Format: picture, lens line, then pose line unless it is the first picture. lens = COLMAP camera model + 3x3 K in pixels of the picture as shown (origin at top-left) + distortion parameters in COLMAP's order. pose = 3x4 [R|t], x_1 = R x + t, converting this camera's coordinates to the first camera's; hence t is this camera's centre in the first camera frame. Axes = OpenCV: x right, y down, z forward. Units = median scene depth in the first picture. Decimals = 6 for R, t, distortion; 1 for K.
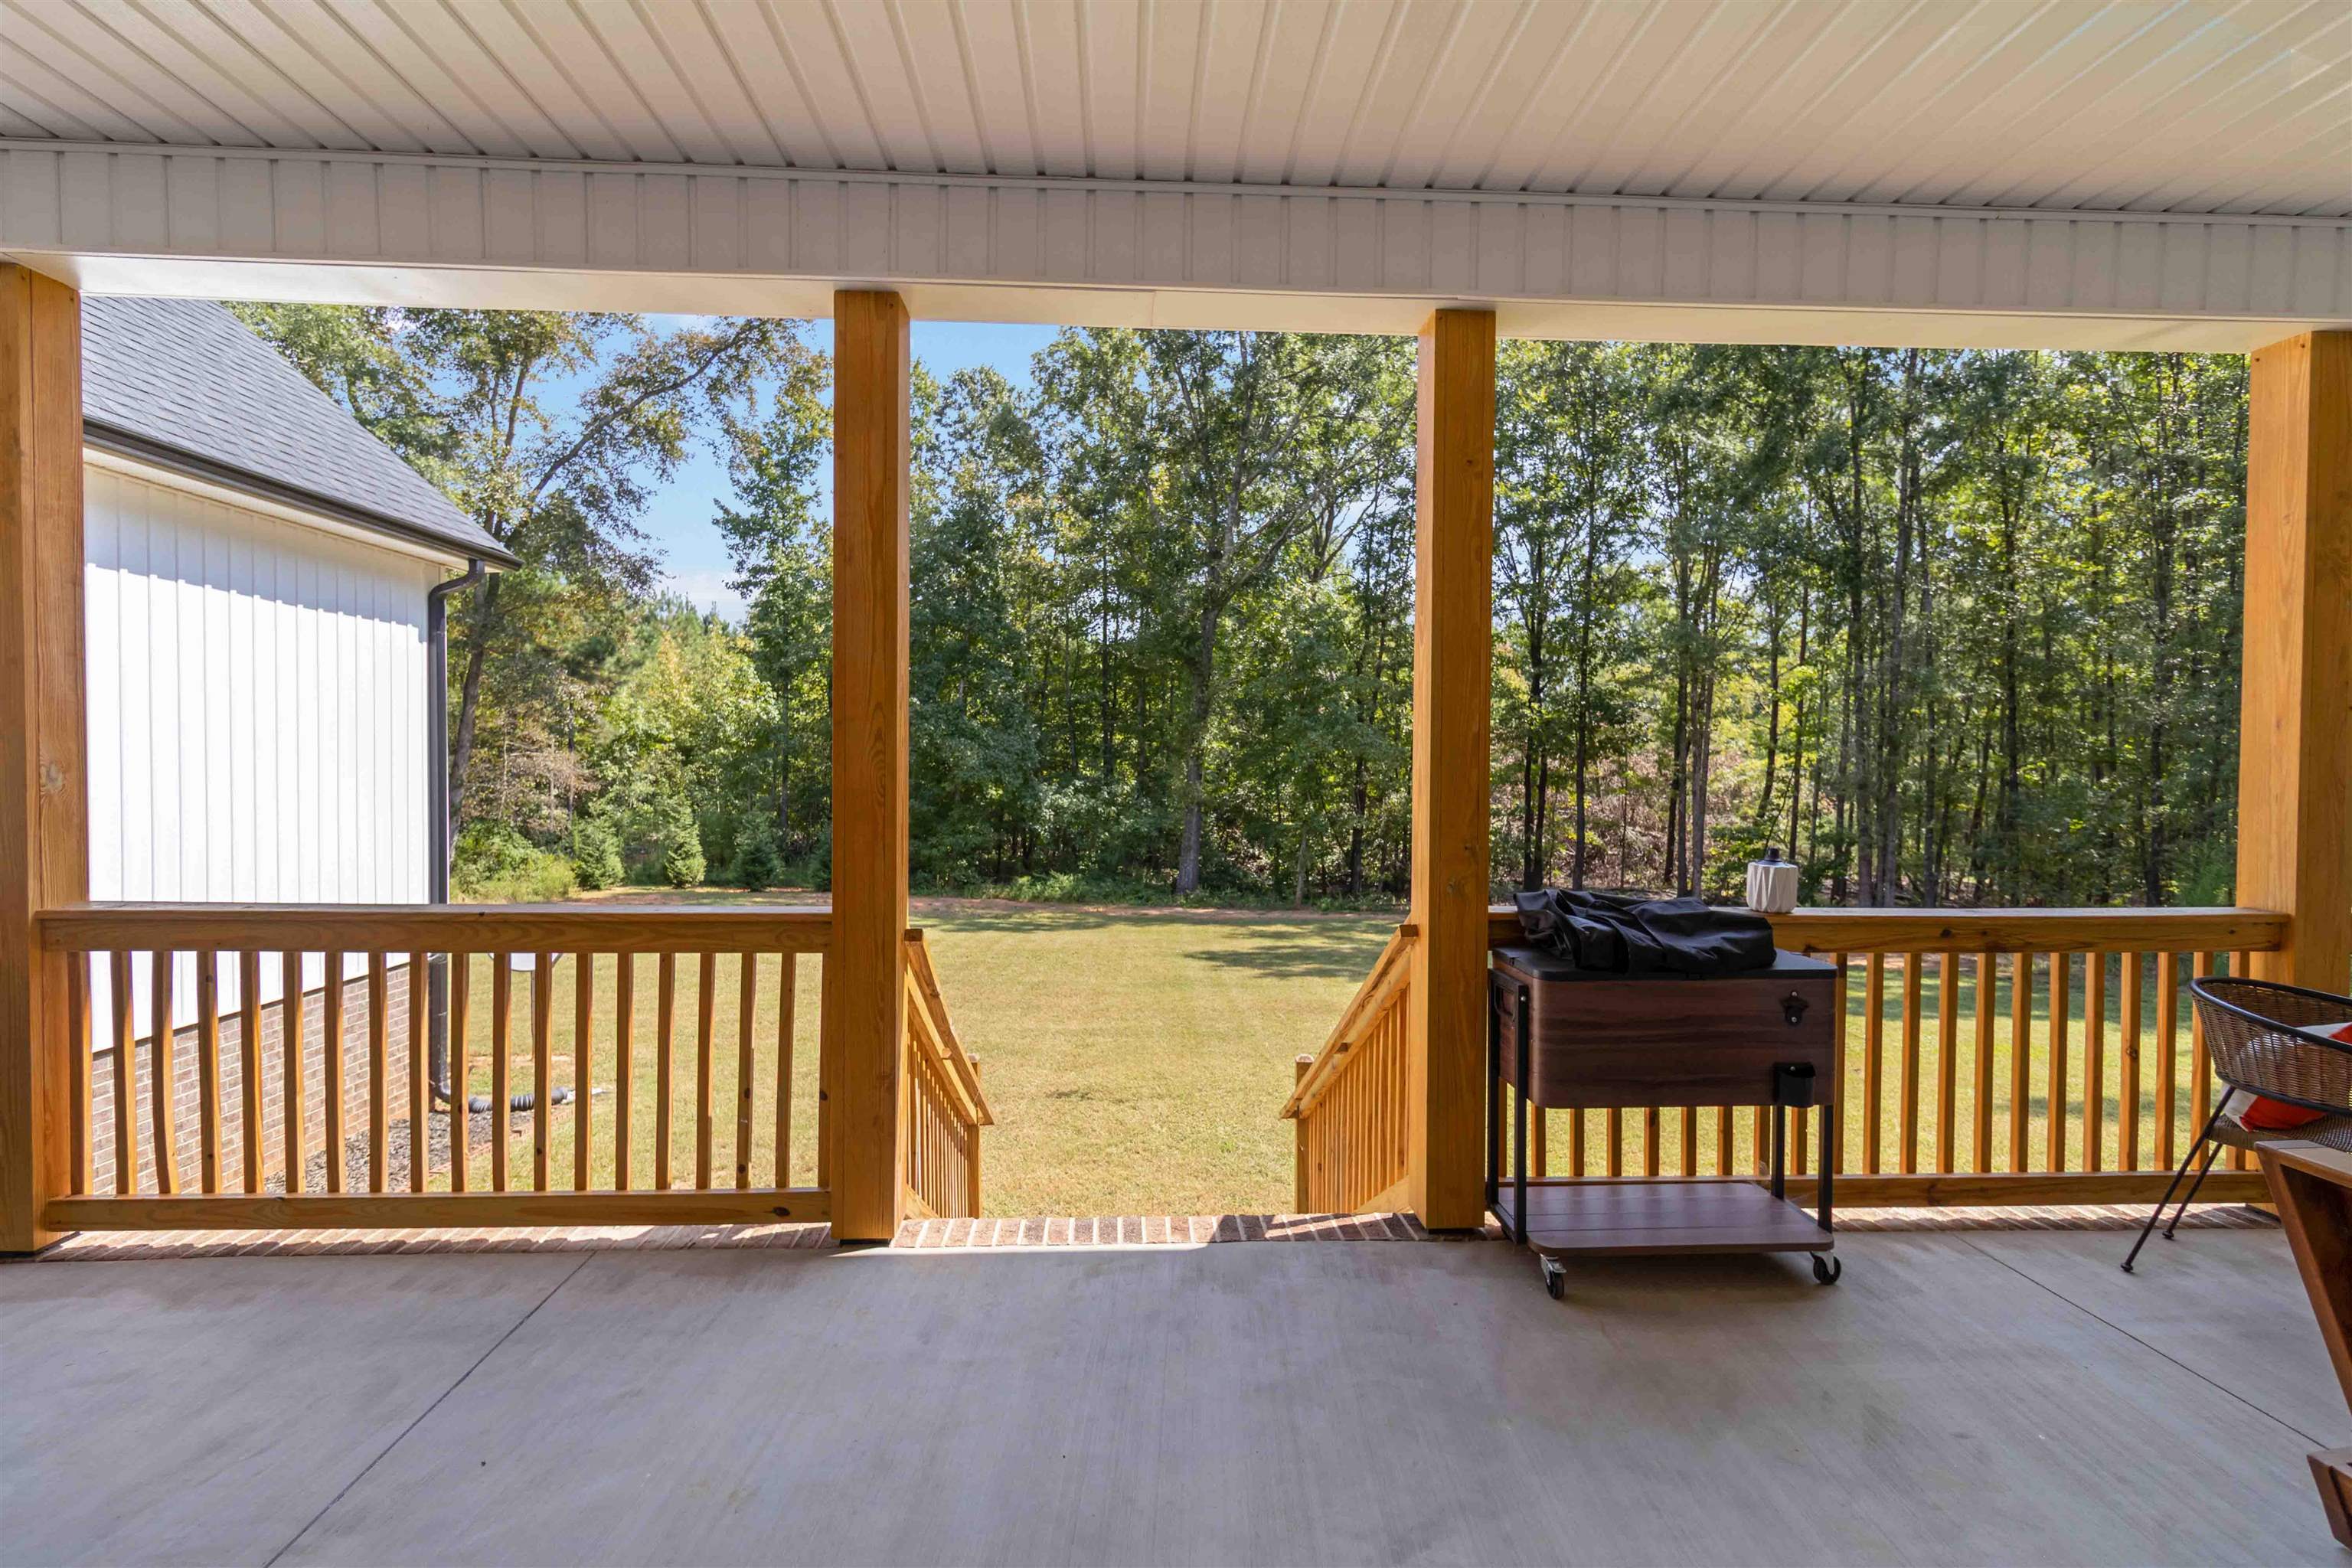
lens RADIAL K [[1108.1, 0, 1171.0], [0, 1108.1, 785.2], [0, 0, 1]] dist [0.002258, -0.000283]
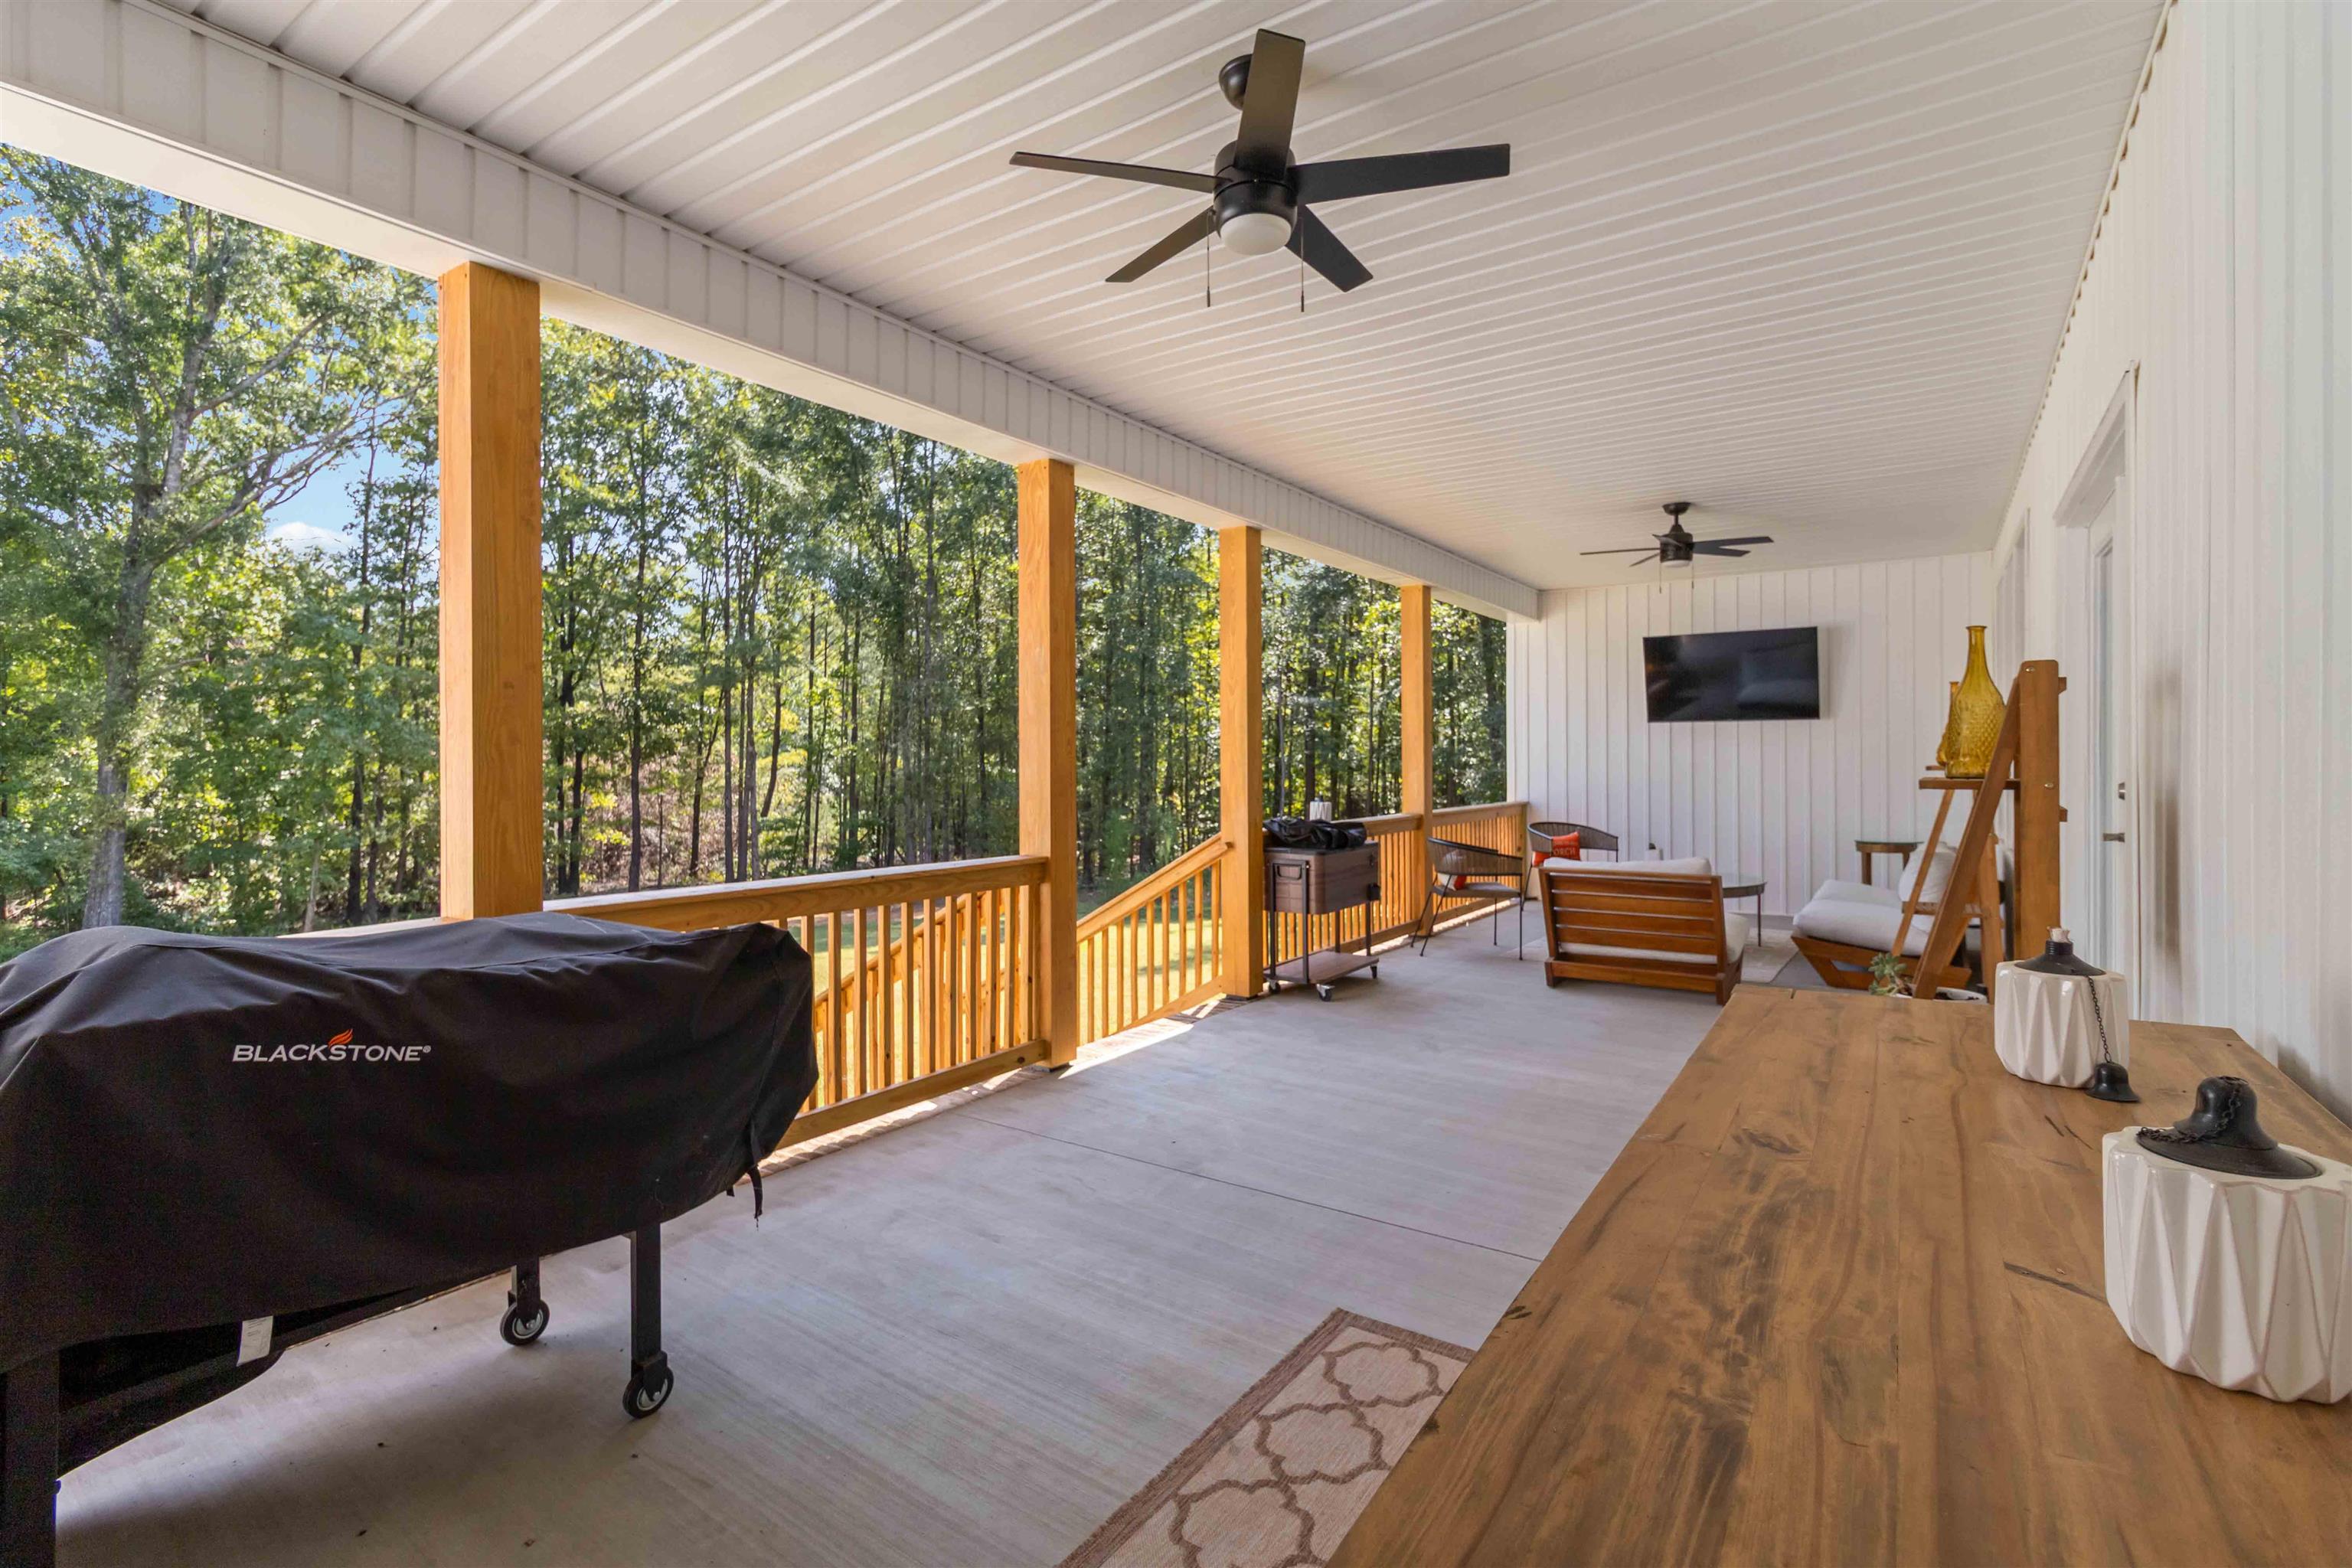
lens RADIAL K [[1108.1, 0, 1215.7], [0, 1108.1, 752.5], [0, 0, 1]] dist [0.002258, -0.000283]
pose [[0.582129, -0.003705, 0.813088, -0.200390], [0.027914, 0.999491, -0.015431, 0.000239], [-0.812617, 0.031680, 0.581936, -0.013029]]
